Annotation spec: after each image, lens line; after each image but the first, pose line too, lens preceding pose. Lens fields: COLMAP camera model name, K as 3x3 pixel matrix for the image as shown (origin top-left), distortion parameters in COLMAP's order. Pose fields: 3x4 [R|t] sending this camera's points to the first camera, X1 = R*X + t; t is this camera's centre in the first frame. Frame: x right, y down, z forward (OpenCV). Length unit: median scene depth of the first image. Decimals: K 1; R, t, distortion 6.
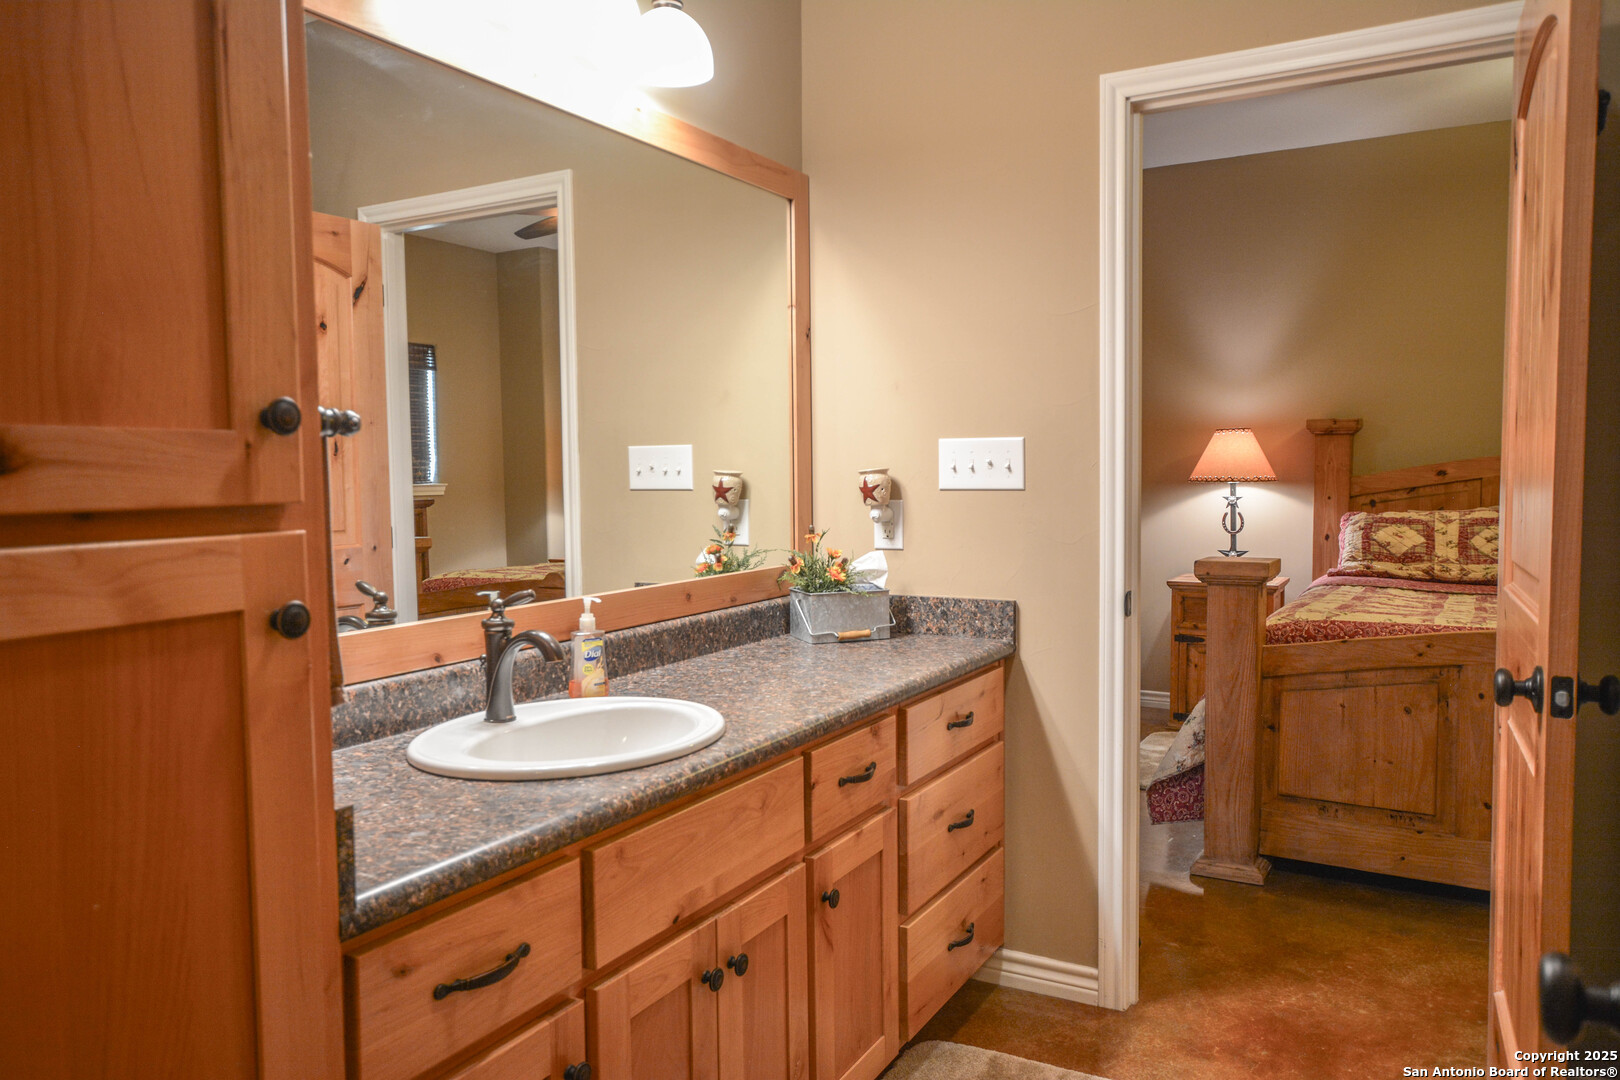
lens RADIAL K [[1162.9, 0, 810.0], [0, 1162.9, 540.0], [0, 0, 1]] dist [-0.003841, -0.001535]
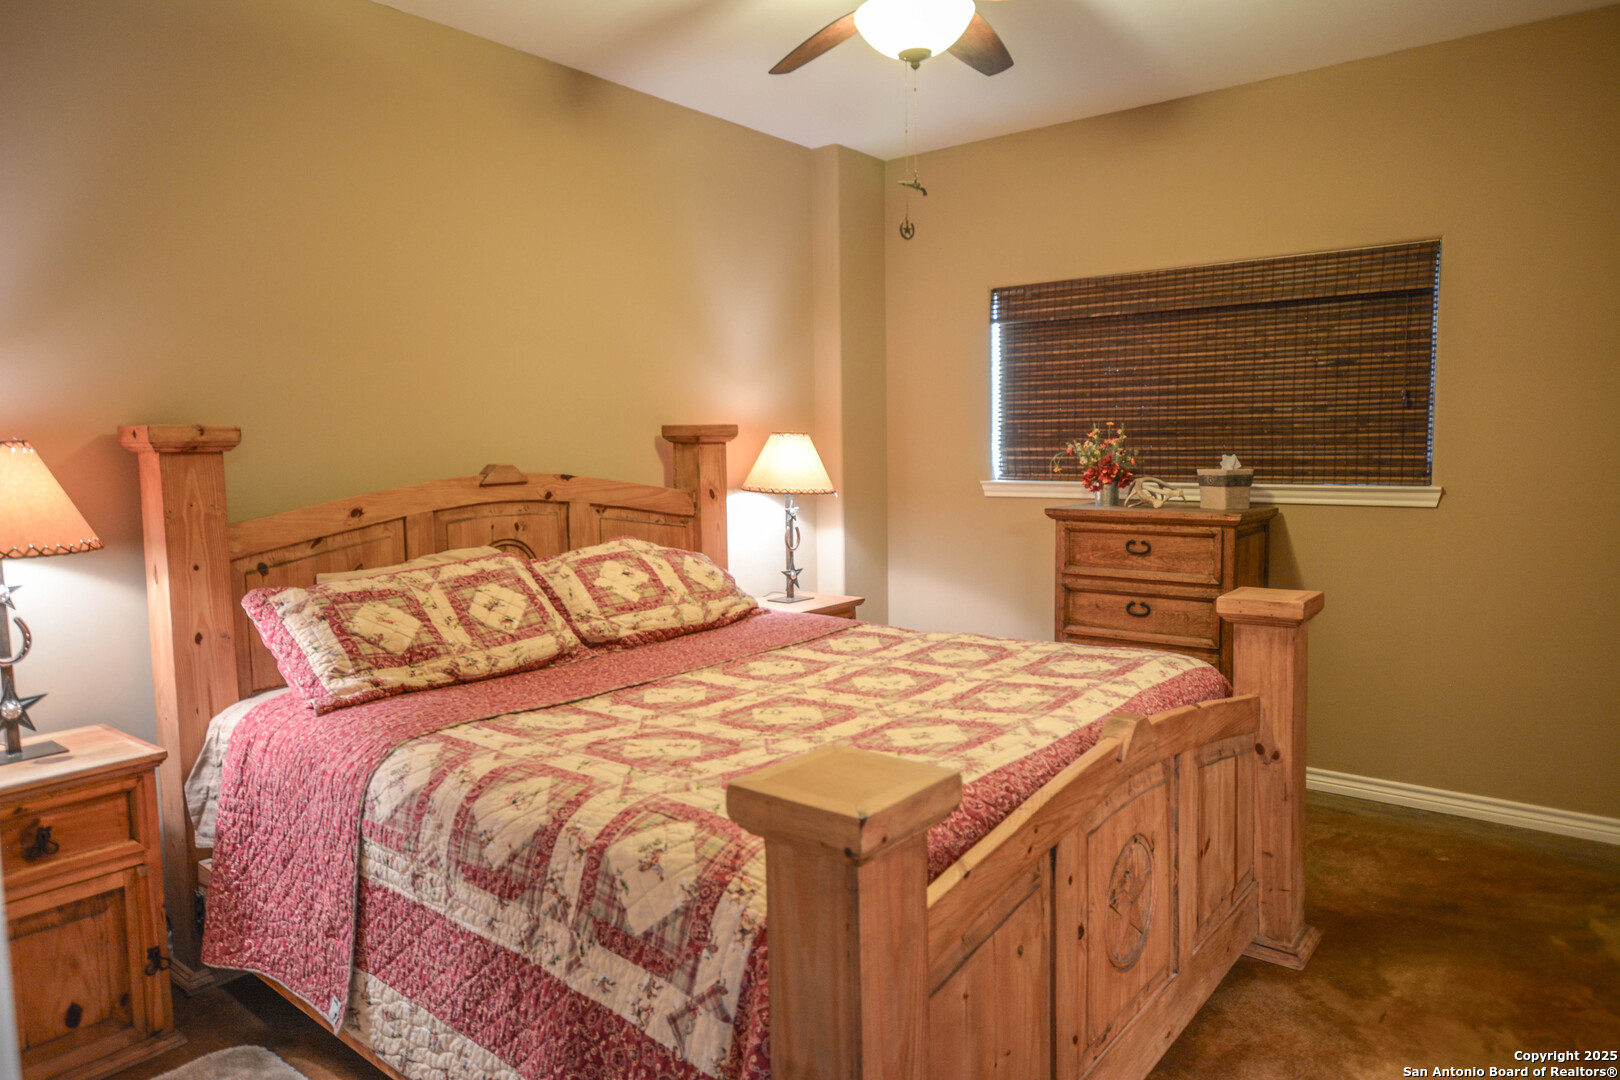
lens RADIAL K [[1052.3, 0, 810.0], [0, 1052.3, 540.0], [0, 0, 1]] dist [0.001404, 0.000183]
pose [[0.165729, -0.085008, 0.982501, 0.003619], [0.078841, 0.994231, 0.072724, -0.068305], [-0.983015, 0.065408, 0.171475, 0.679904]]
